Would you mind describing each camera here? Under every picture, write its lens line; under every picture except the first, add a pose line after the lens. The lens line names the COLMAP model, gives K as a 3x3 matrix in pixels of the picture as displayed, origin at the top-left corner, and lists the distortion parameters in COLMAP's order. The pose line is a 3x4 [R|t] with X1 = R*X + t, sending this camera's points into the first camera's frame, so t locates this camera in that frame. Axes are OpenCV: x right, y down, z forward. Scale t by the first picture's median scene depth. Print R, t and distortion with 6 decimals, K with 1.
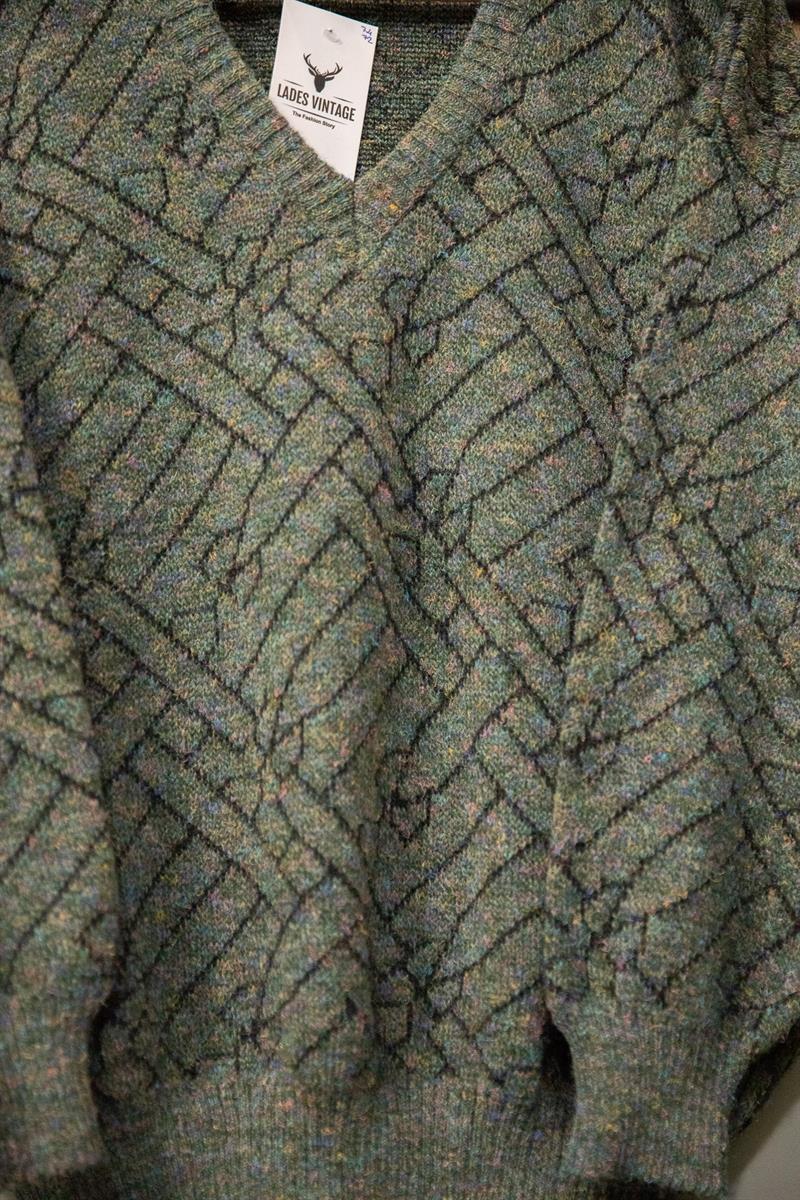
lens RADIAL K [[2195.0, 0, 400.0], [0, 2195.0, 600.0], [0, 0, 1]] dist [0.149377, 0.122514]
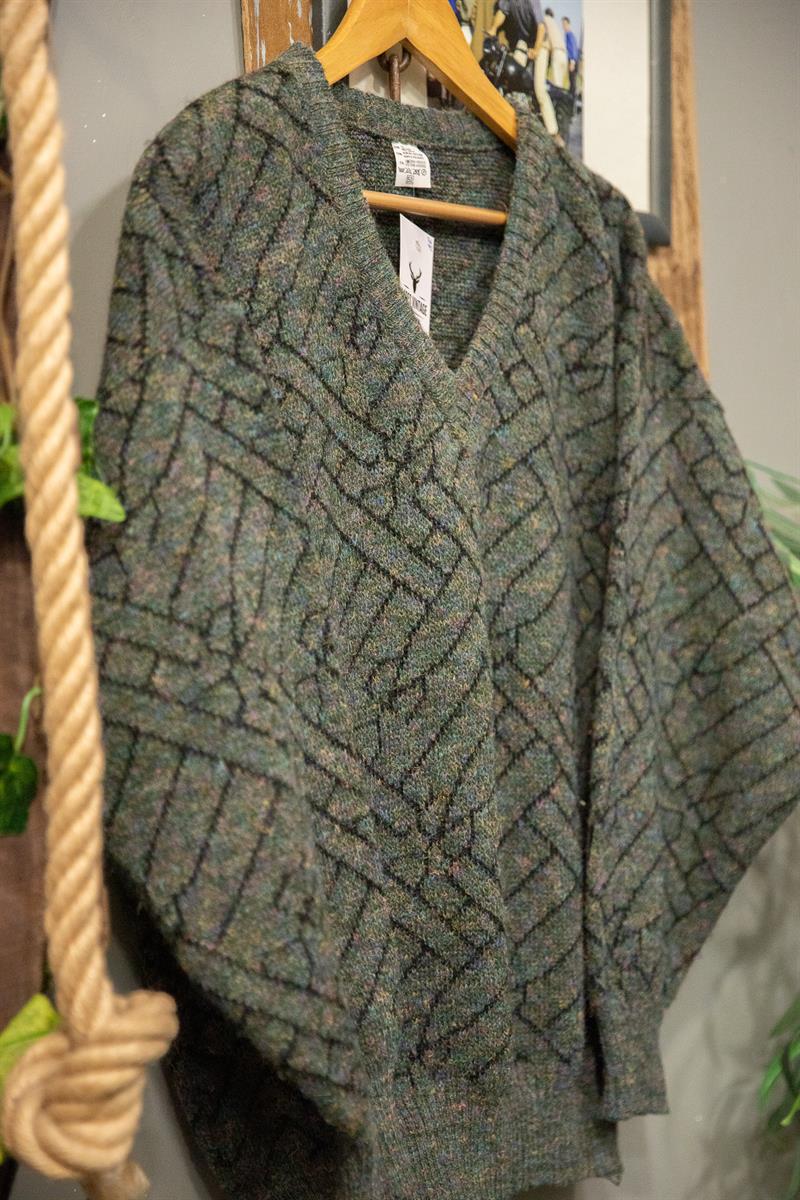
lens RADIAL K [[2195.0, 0, 400.0], [0, 2195.0, 600.0], [0, 0, 1]] dist [0.149377, 0.122514]
pose [[0.725572, -0.021396, 0.687813, -0.926700], [-0.063411, 0.993185, 0.097788, -0.186641], [-0.685218, -0.114567, 0.719271, 0.109224]]
